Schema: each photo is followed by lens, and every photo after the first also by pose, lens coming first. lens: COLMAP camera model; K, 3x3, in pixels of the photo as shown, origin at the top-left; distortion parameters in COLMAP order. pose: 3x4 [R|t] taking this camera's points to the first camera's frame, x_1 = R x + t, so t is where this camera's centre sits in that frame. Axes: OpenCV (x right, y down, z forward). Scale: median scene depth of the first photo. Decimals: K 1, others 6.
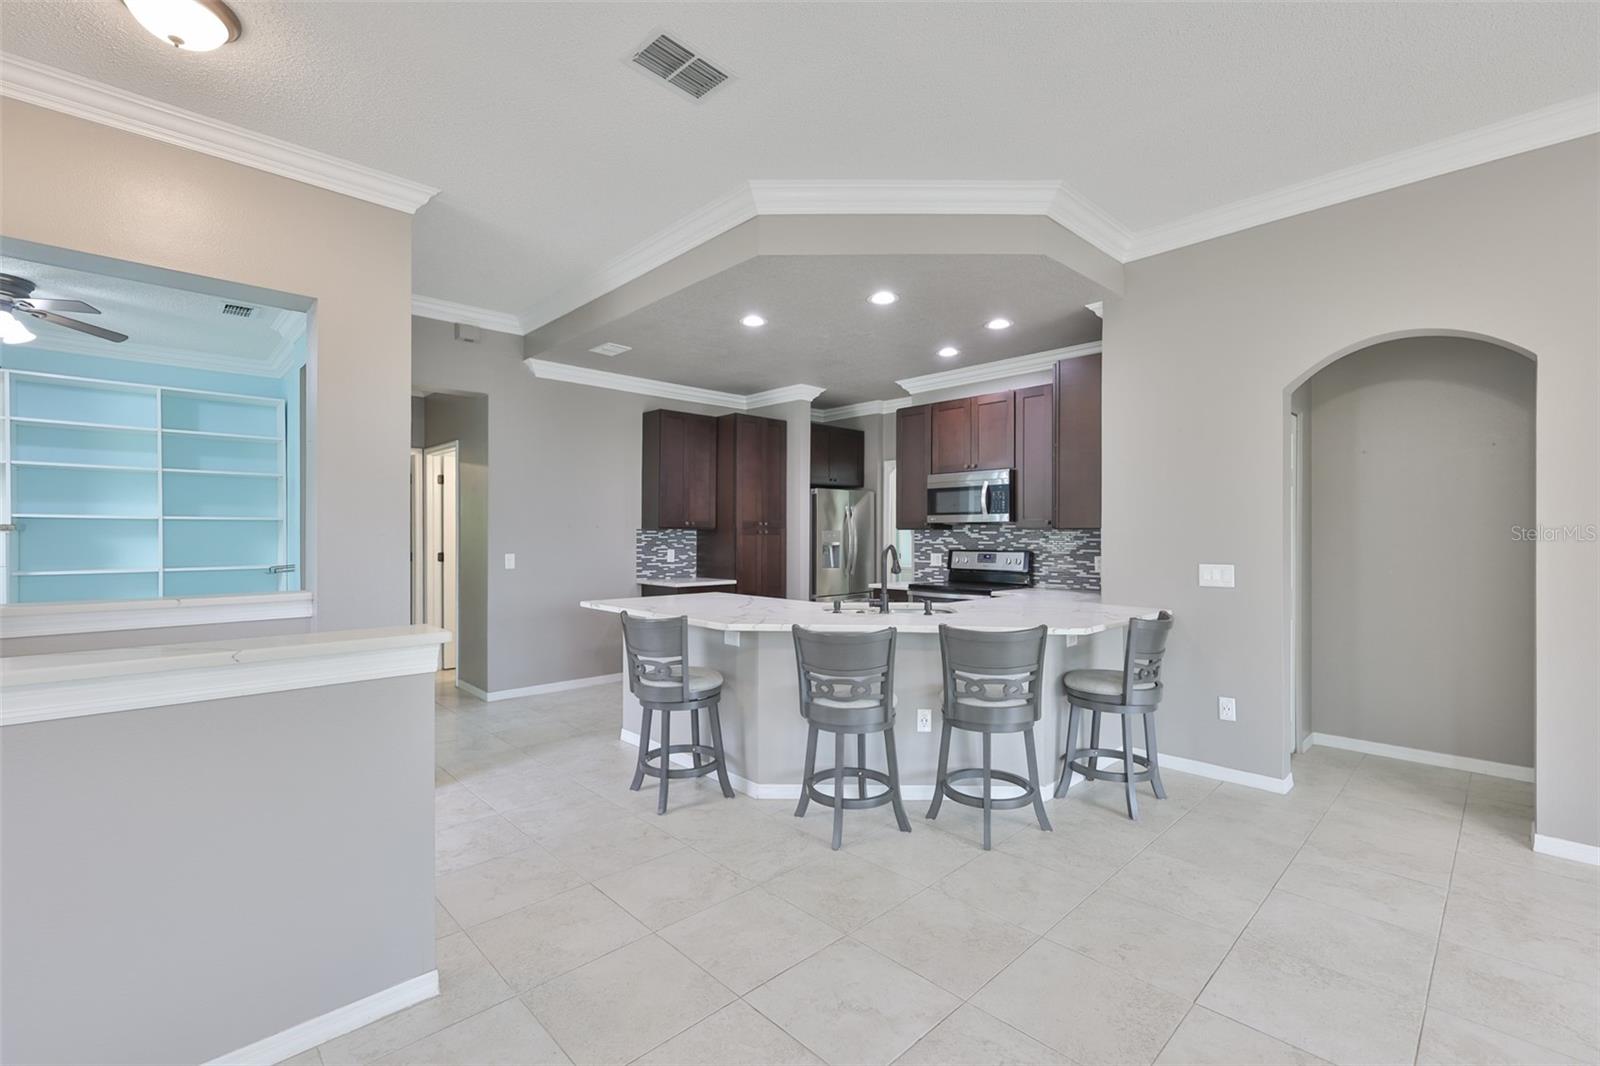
lens RADIAL K [[700.3, 0, 797.8], [0, 700.3, 536.3], [0, 0, 1]] dist [0.001016, -0.001120]
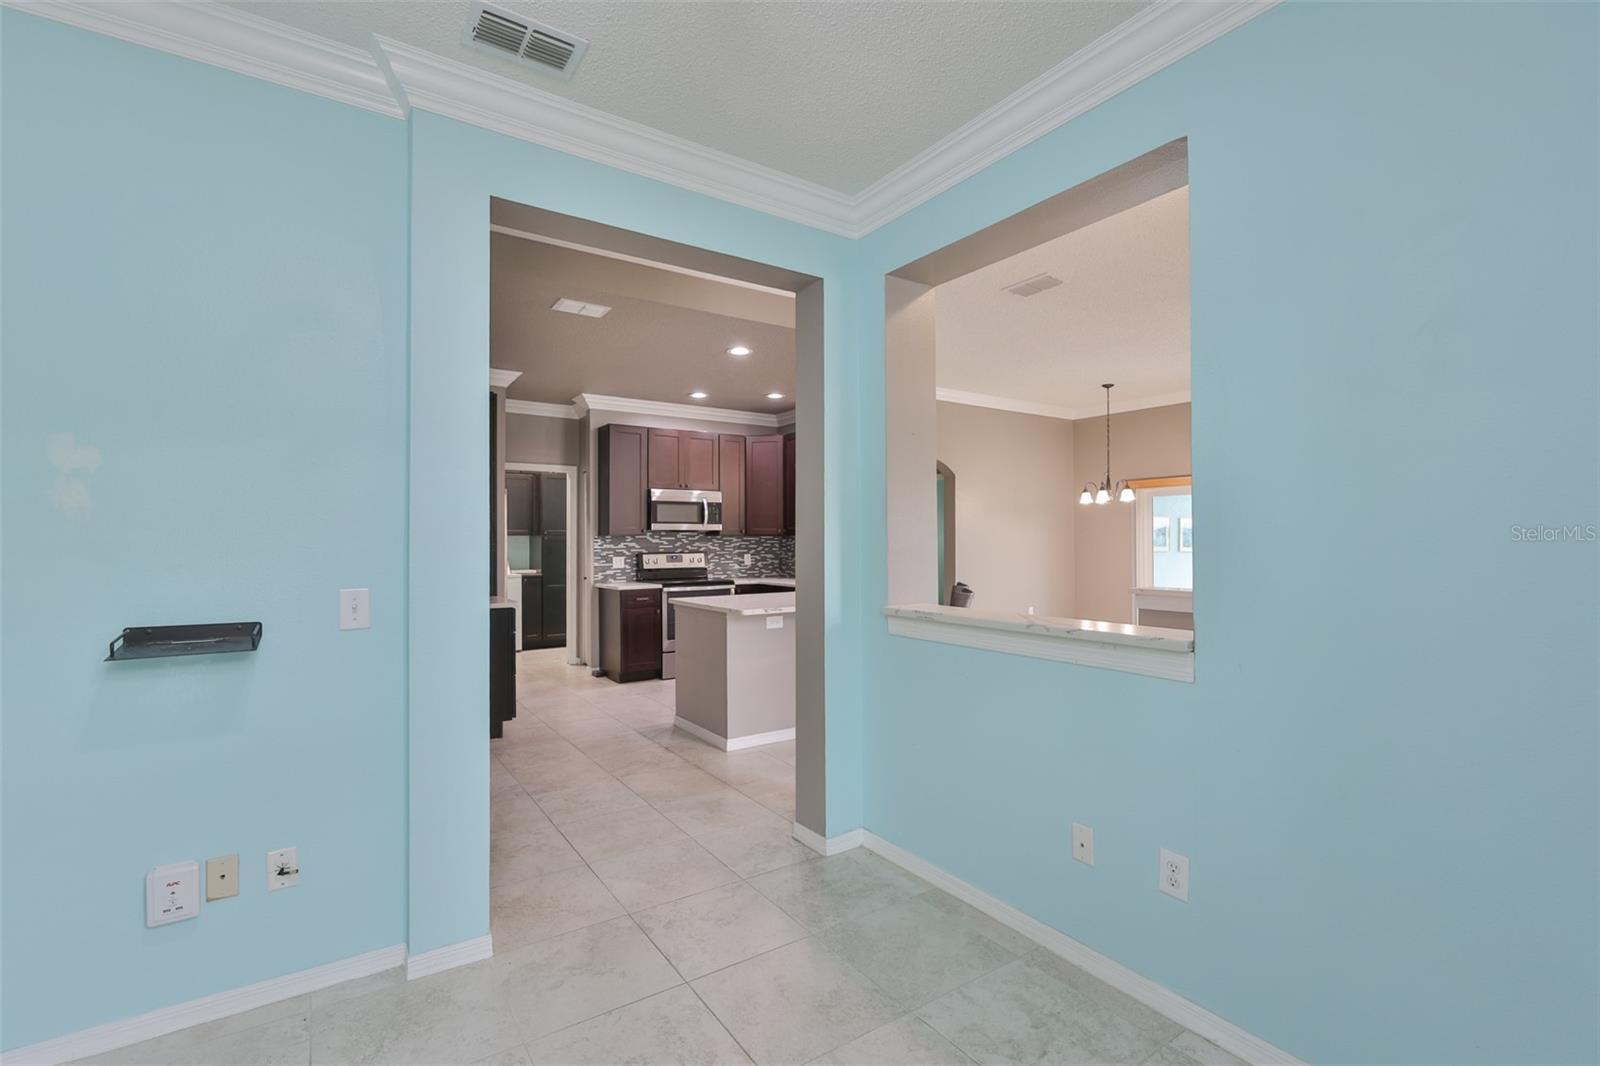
lens RADIAL K [[700.3, 0, 815.4], [0, 700.3, 539.6], [0, 0, 1]] dist [0.001016, -0.001120]
pose [[0.148225, 0.001058, 0.988953, -0.915144], [0.005680, 0.999982, -0.001921, 0.000895], [-0.988937, 0.005902, 0.148217, 0.564804]]
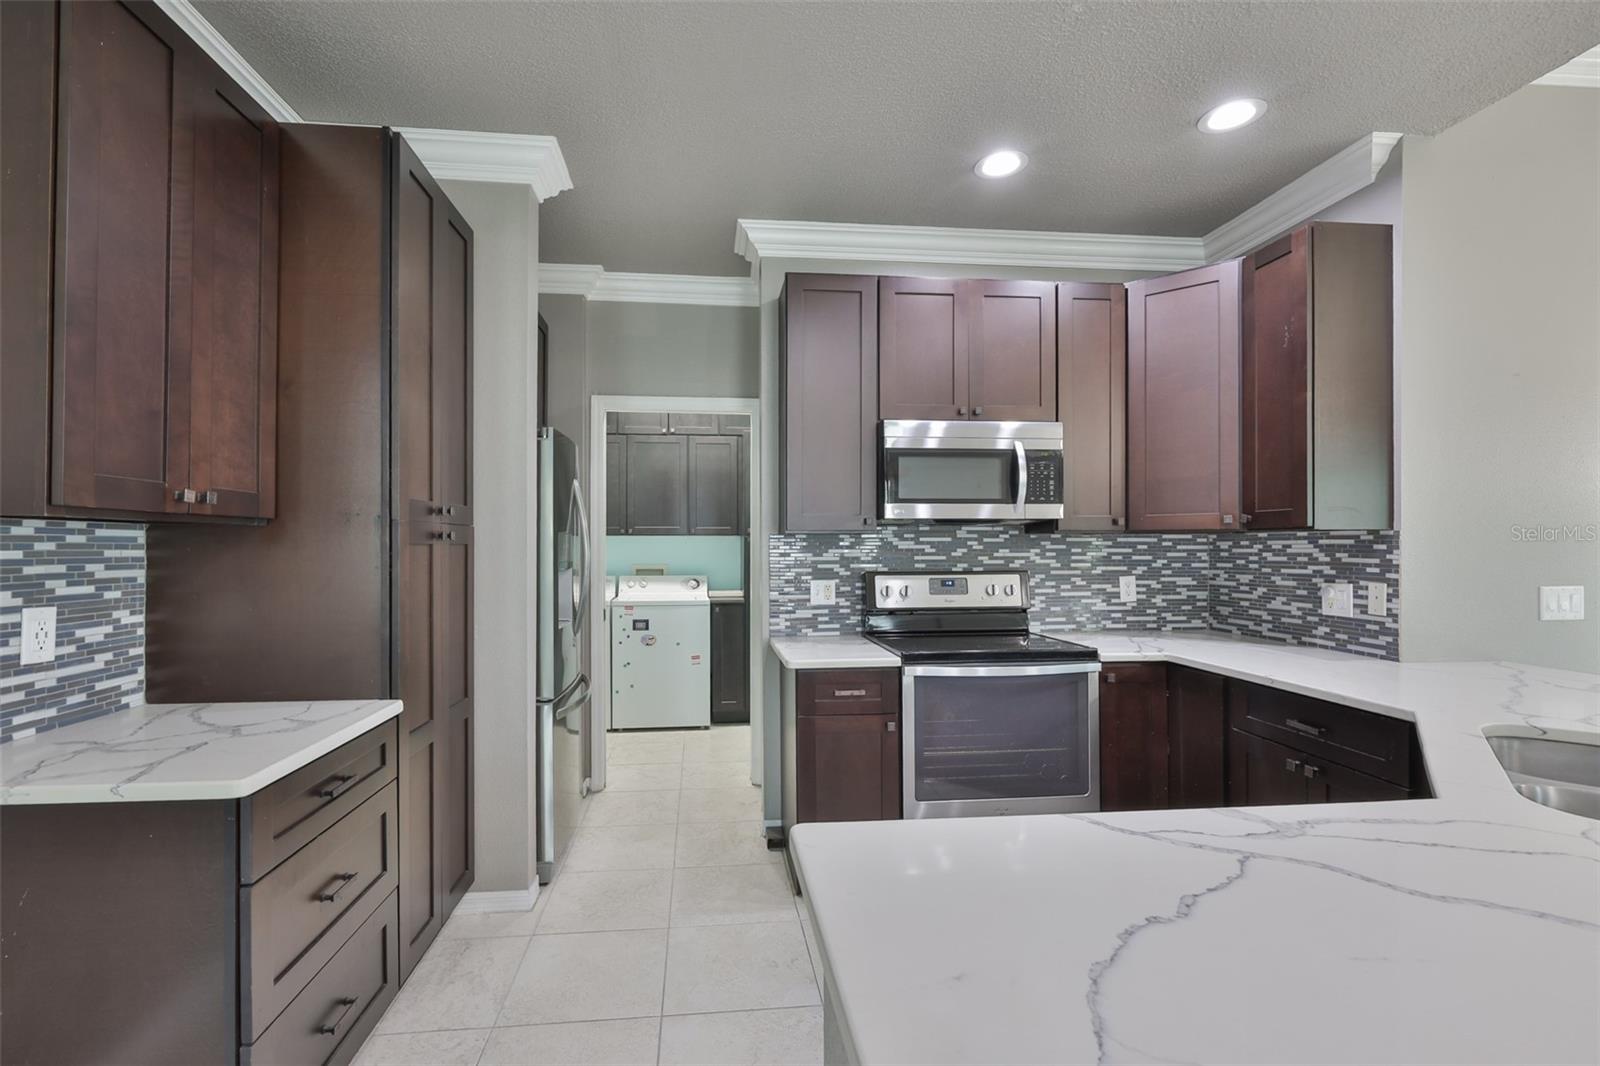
lens RADIAL K [[700.3, 0, 765.8], [0, 700.3, 546.0], [0, 0, 1]] dist [0.001016, -0.001120]
pose [[0.619628, -0.002373, 0.784892, -0.244504], [0.004491, 0.999990, -0.000521, -0.000326], [-0.784883, 0.003848, 0.619632, 0.768543]]
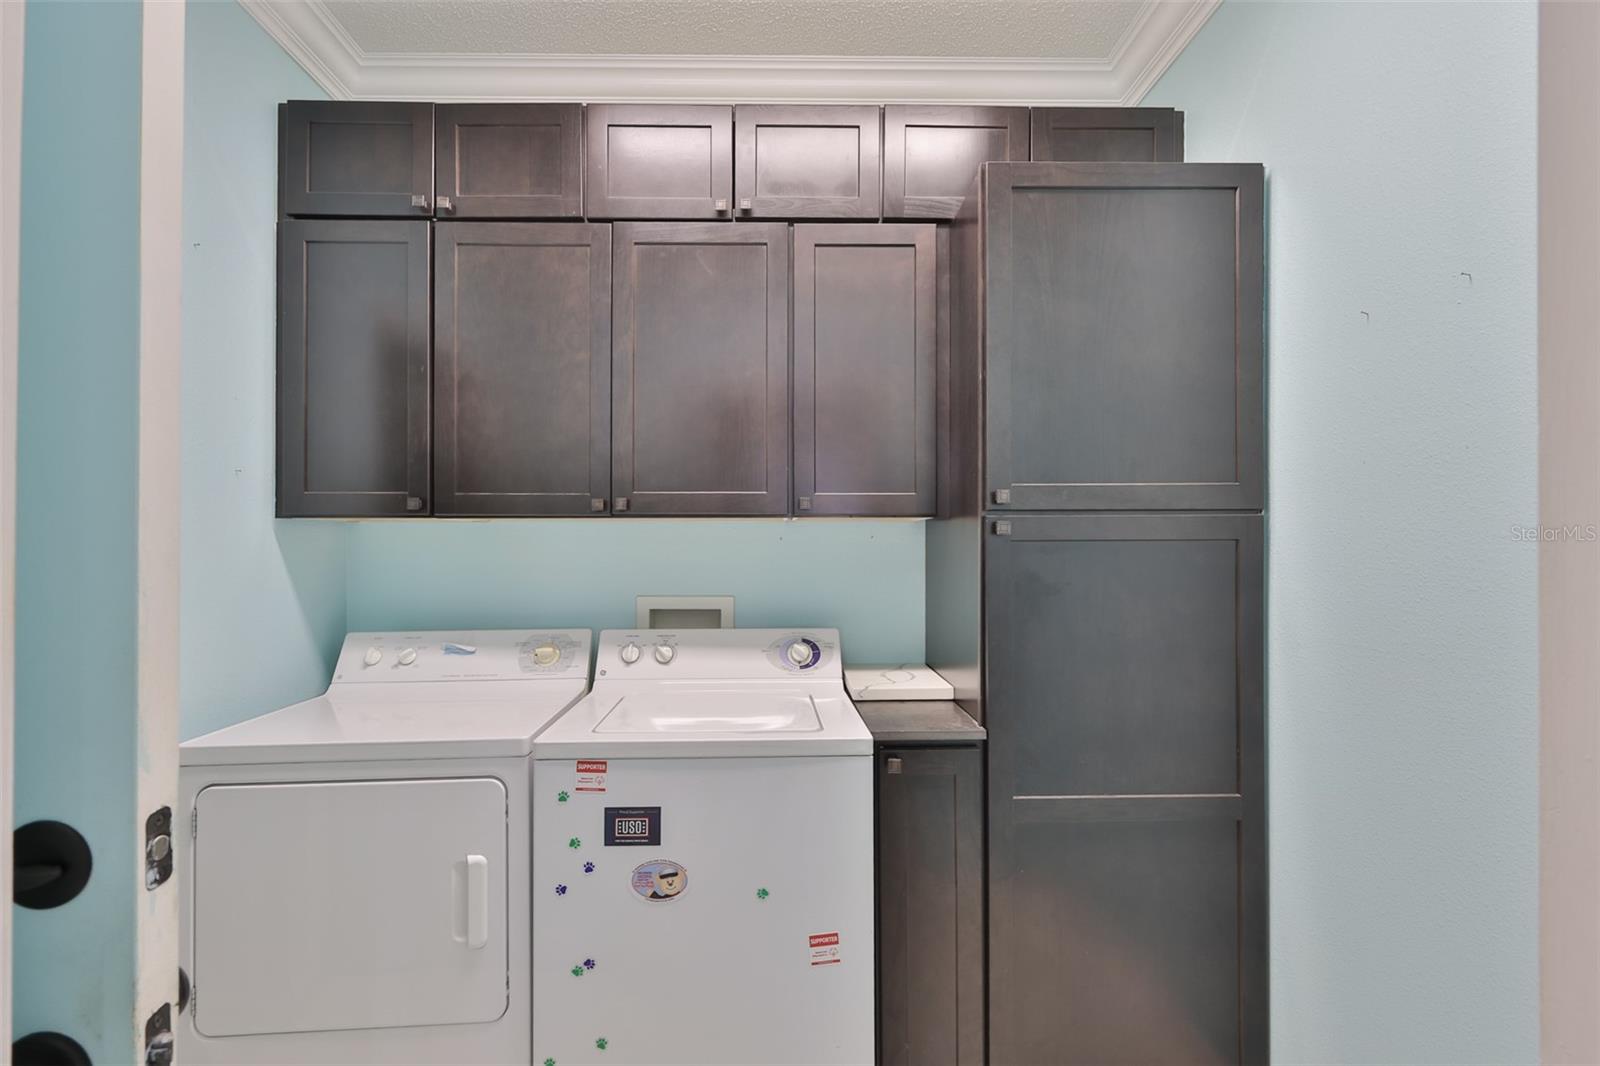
lens RADIAL K [[700.3, 0, 797.1], [0, 700.3, 542.9], [0, 0, 1]] dist [0.001016, -0.001120]
pose [[0.667414, 0.003381, 0.744679, 0.182770], [0.003821, 0.999961, -0.007964, -0.001224], [-0.744677, 0.008161, 0.667376, 1.207322]]
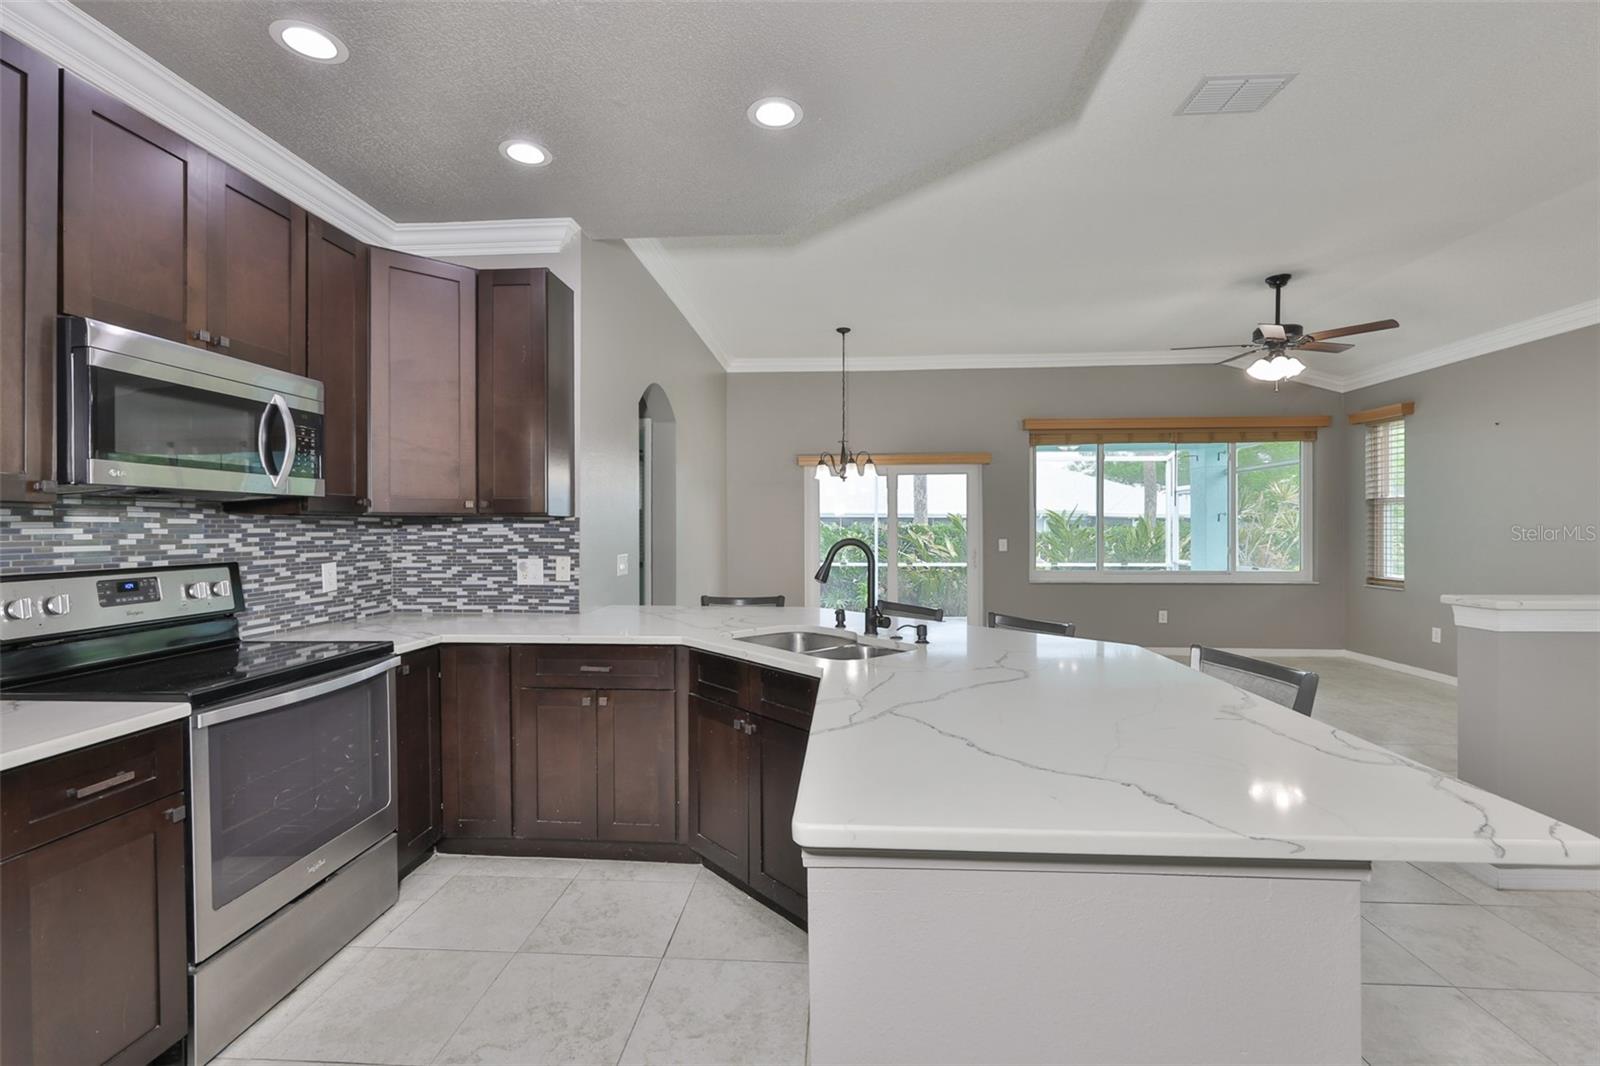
lens RADIAL K [[700.3, 0, 803.8], [0, 700.3, 527.2], [0, 0, 1]] dist [0.001016, -0.001120]
pose [[-0.680976, 0.001302, 0.732304, -0.224559], [0.004764, 0.999985, 0.002652, -0.000631], [-0.732290, 0.005295, -0.680972, 0.984759]]
